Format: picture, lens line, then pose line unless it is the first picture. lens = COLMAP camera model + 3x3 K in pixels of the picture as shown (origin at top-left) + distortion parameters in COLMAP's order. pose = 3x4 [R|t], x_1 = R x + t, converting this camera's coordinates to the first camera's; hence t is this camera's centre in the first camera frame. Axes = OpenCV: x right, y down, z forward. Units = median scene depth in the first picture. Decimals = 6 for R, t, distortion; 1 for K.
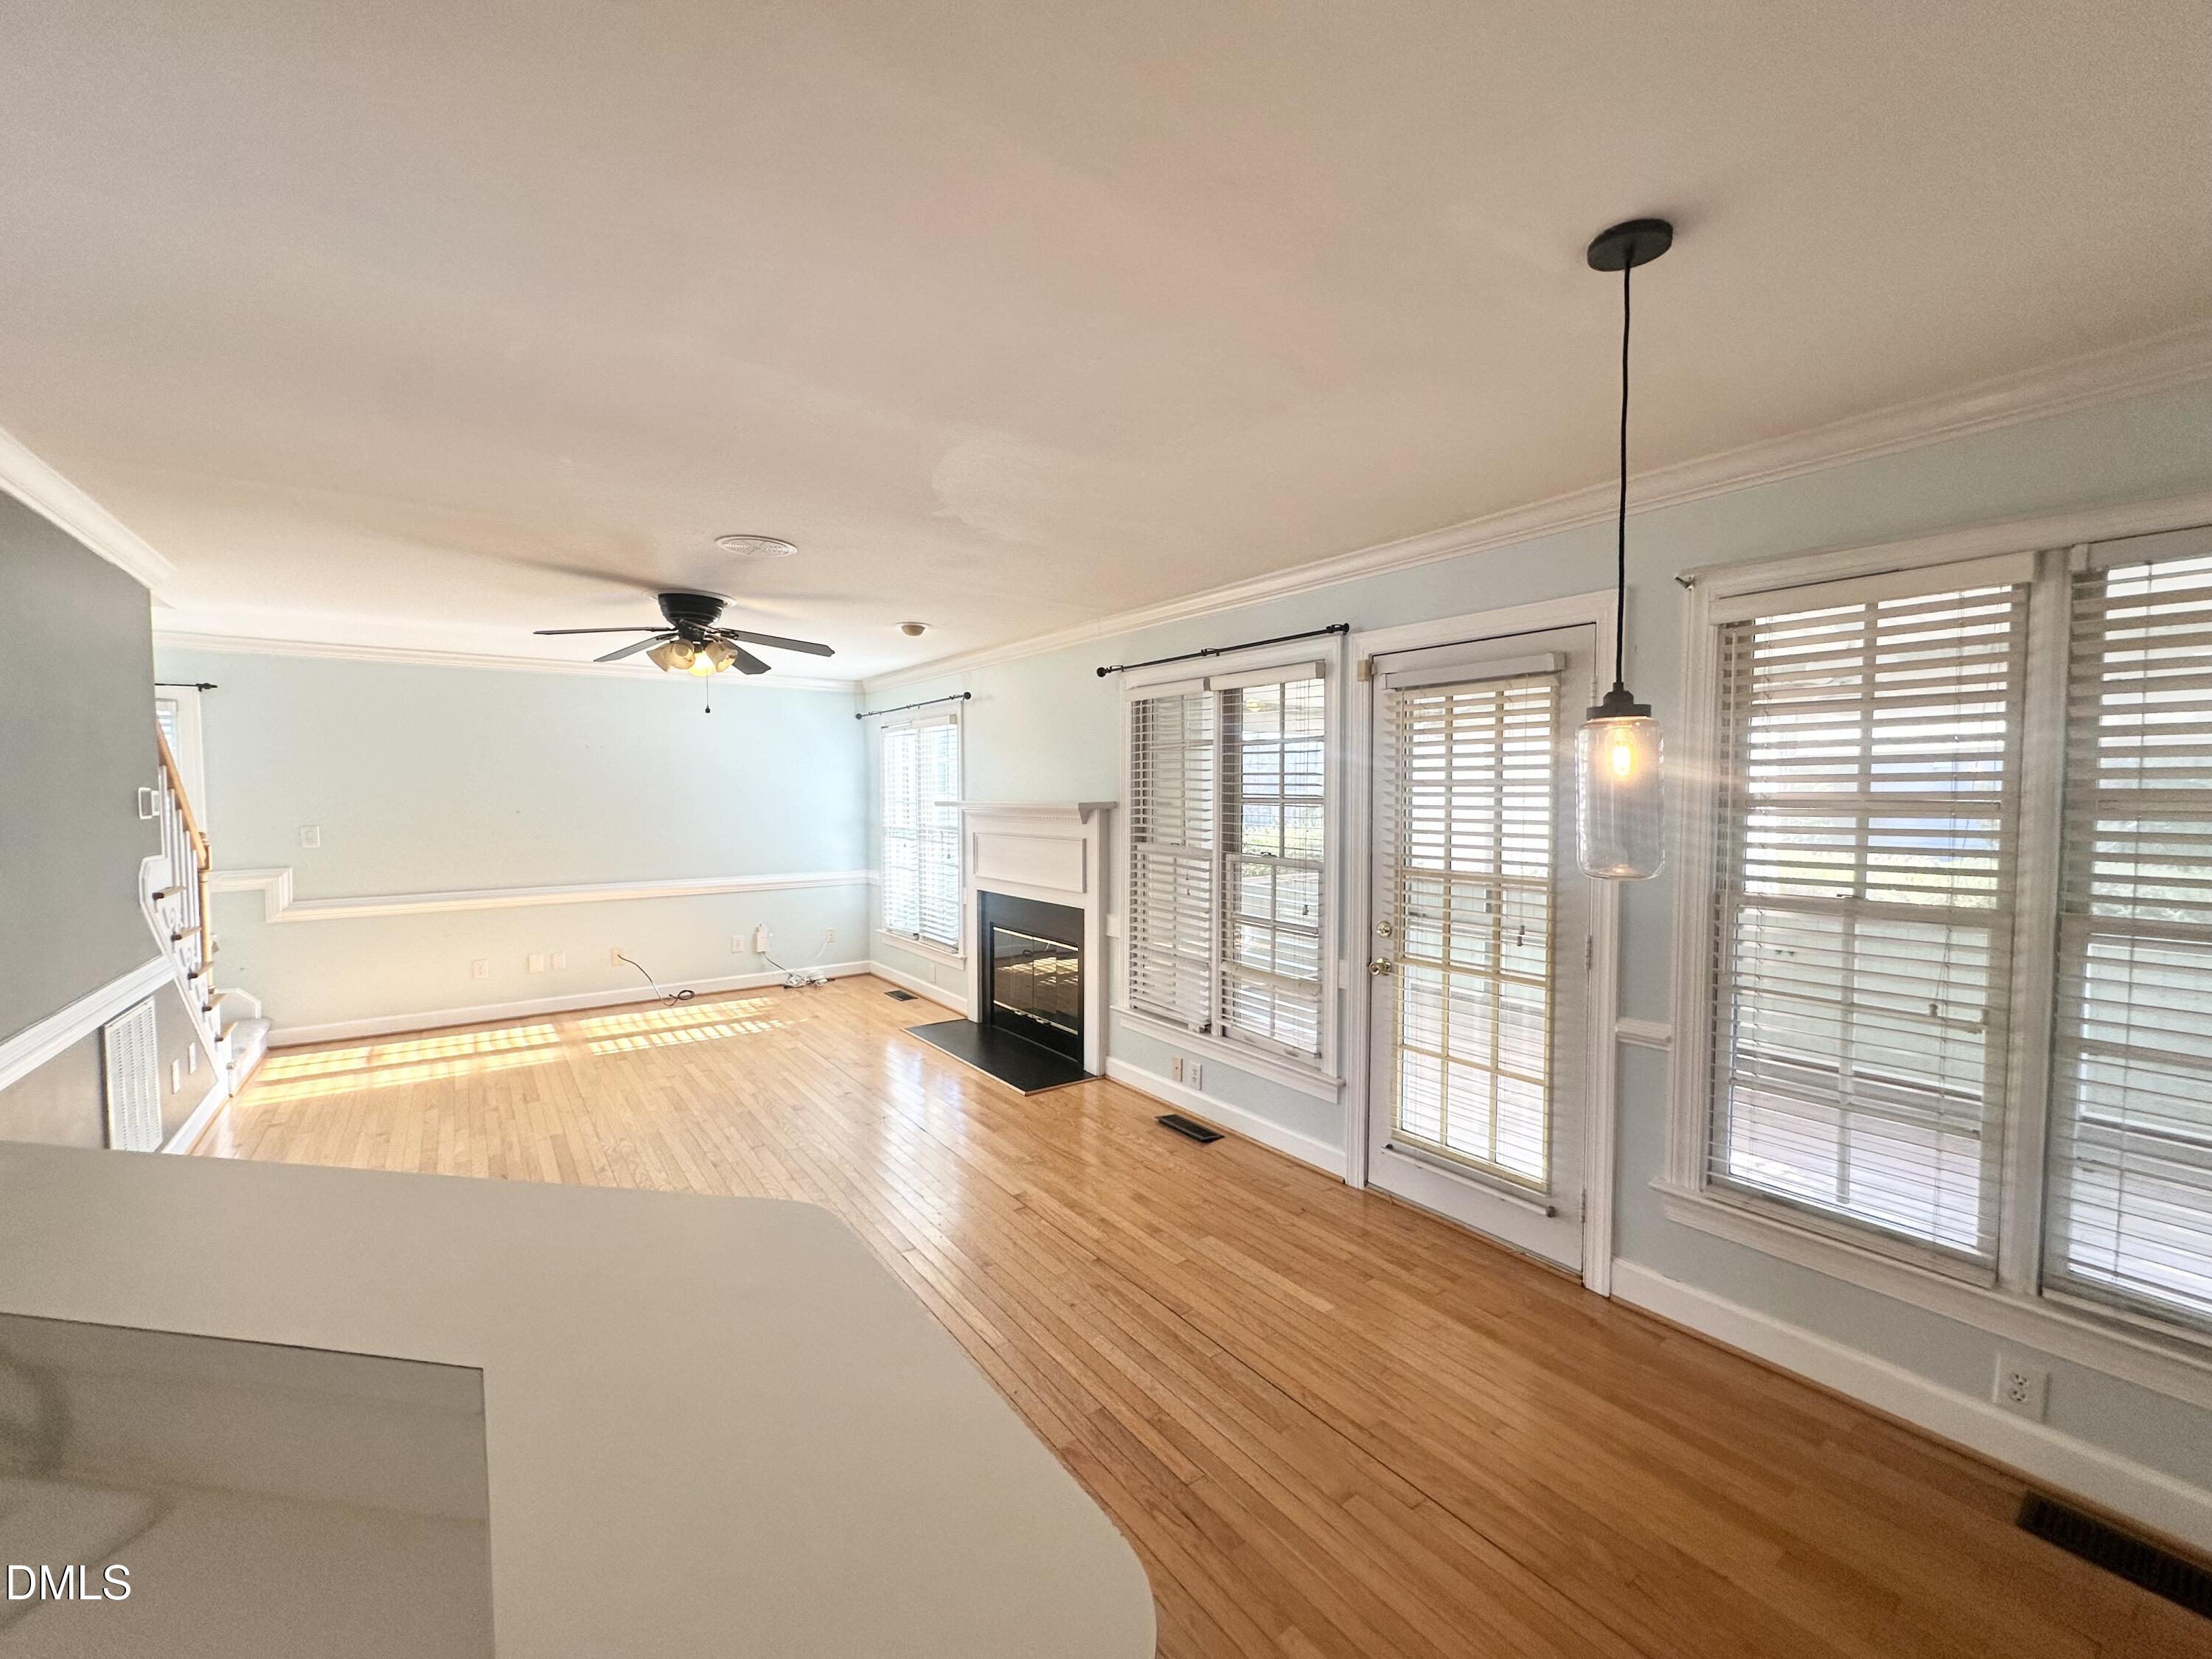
lens RADIAL K [[885.5, 0, 1106.0], [0, 885.5, 827.4], [0, 0, 1]] dist [-0.004446, 0.001413]
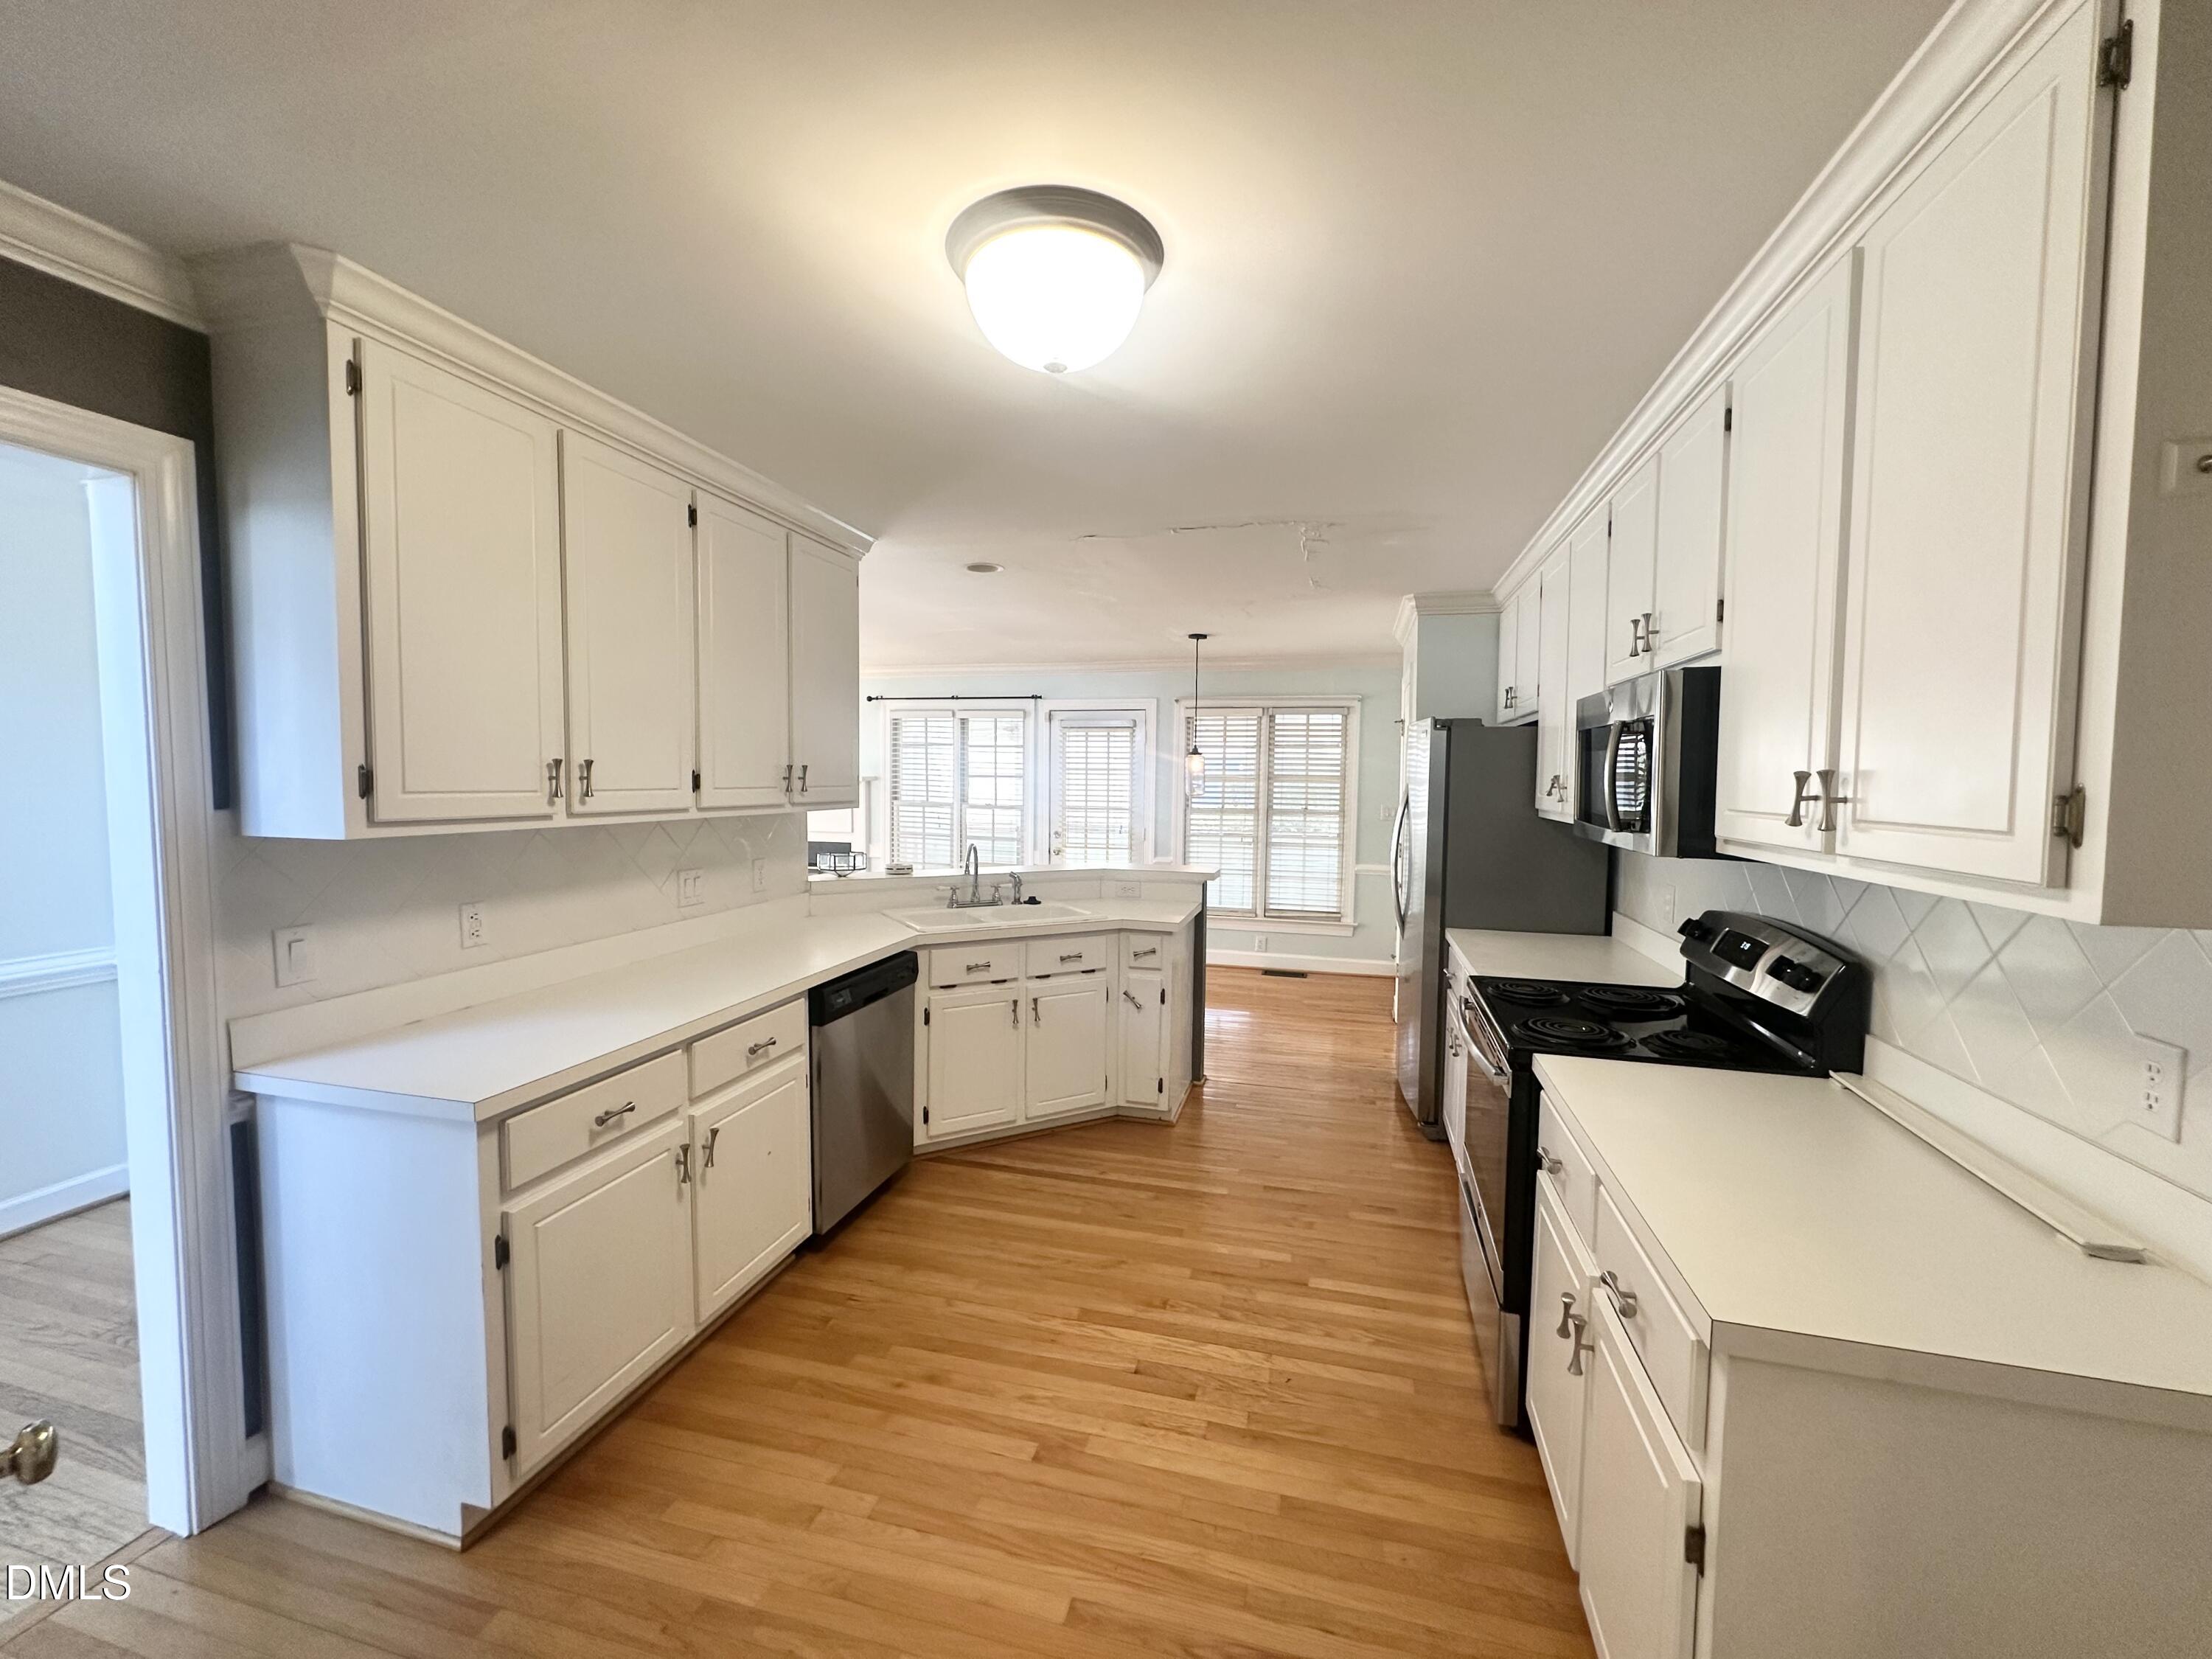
lens RADIAL K [[885.5, 0, 1109.1], [0, 885.5, 824.8], [0, 0, 1]] dist [-0.004446, 0.001413]
pose [[0.774639, -0.026674, 0.631841, -0.772742], [0.013570, 0.999581, 0.025562, 0.028072], [-0.632258, -0.011227, 0.774676, -0.630679]]
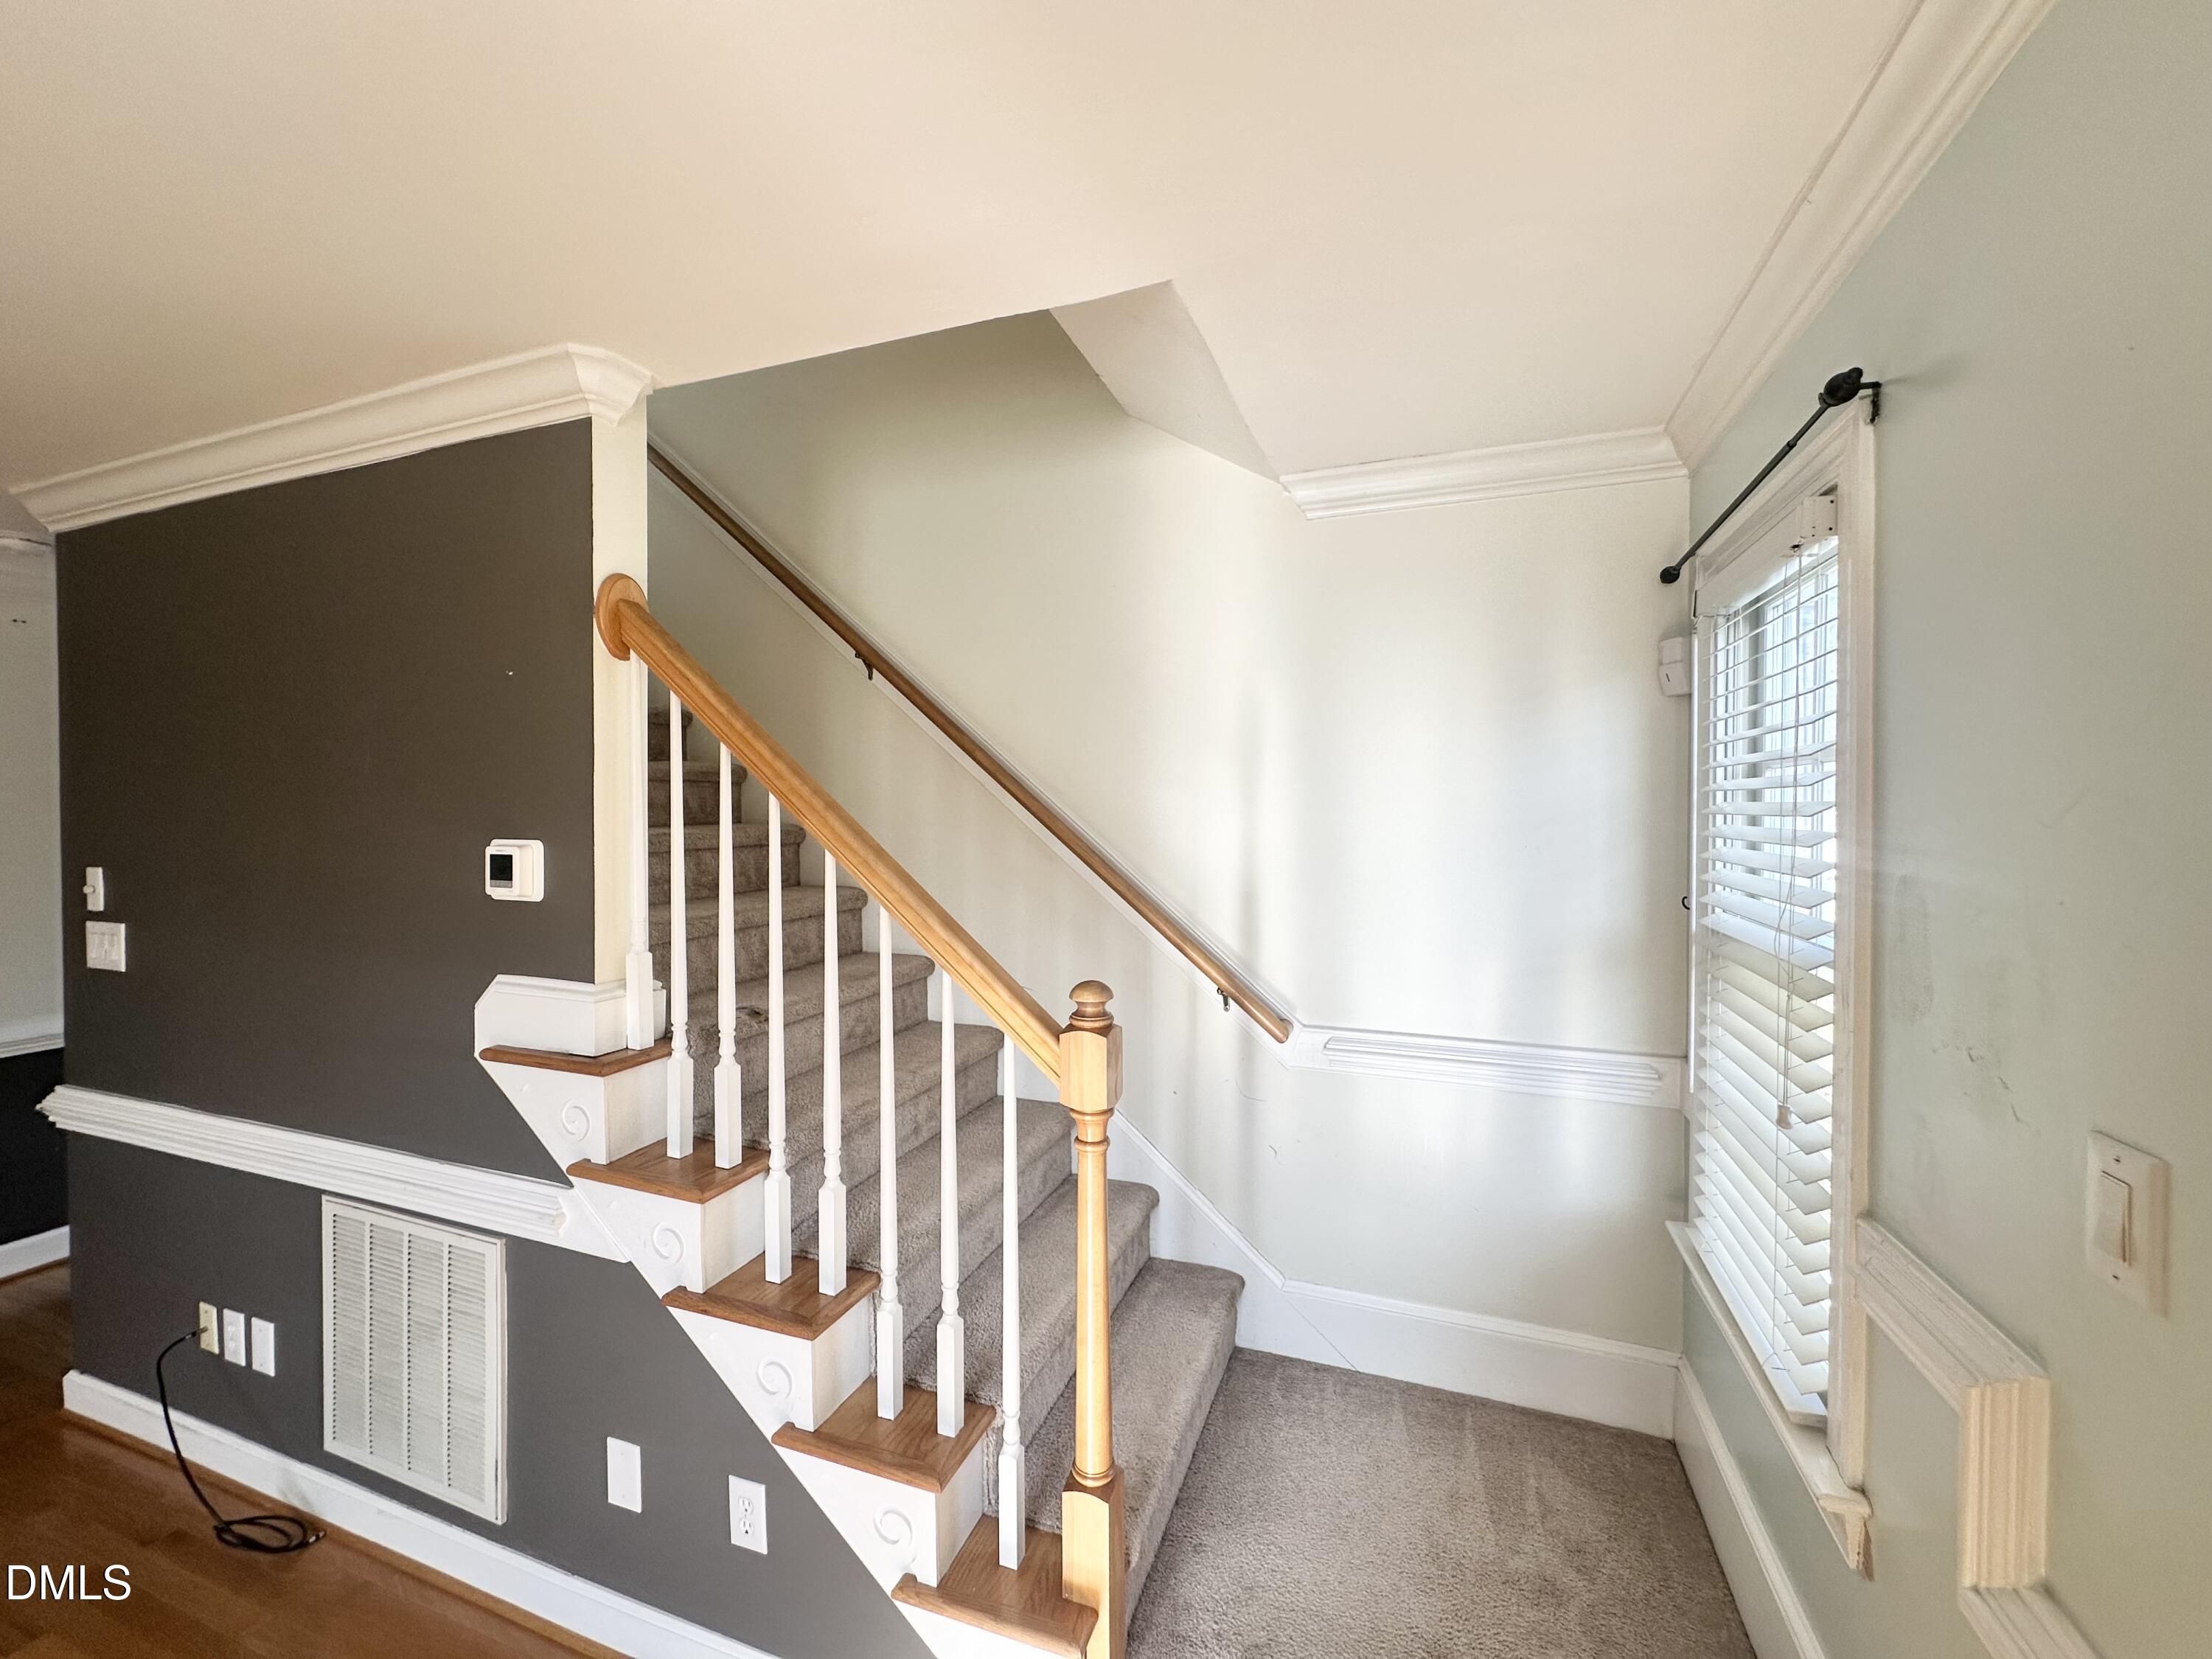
lens RADIAL K [[885.5, 0, 1103.8], [0, 885.5, 826.0], [0, 0, 1]] dist [-0.004446, 0.001413]
pose [[-0.836523, 0.011700, -0.547808, -0.862629], [-0.020338, 0.998420, 0.052381, -0.068996], [0.547555, 0.054959, -0.834963, 1.274239]]
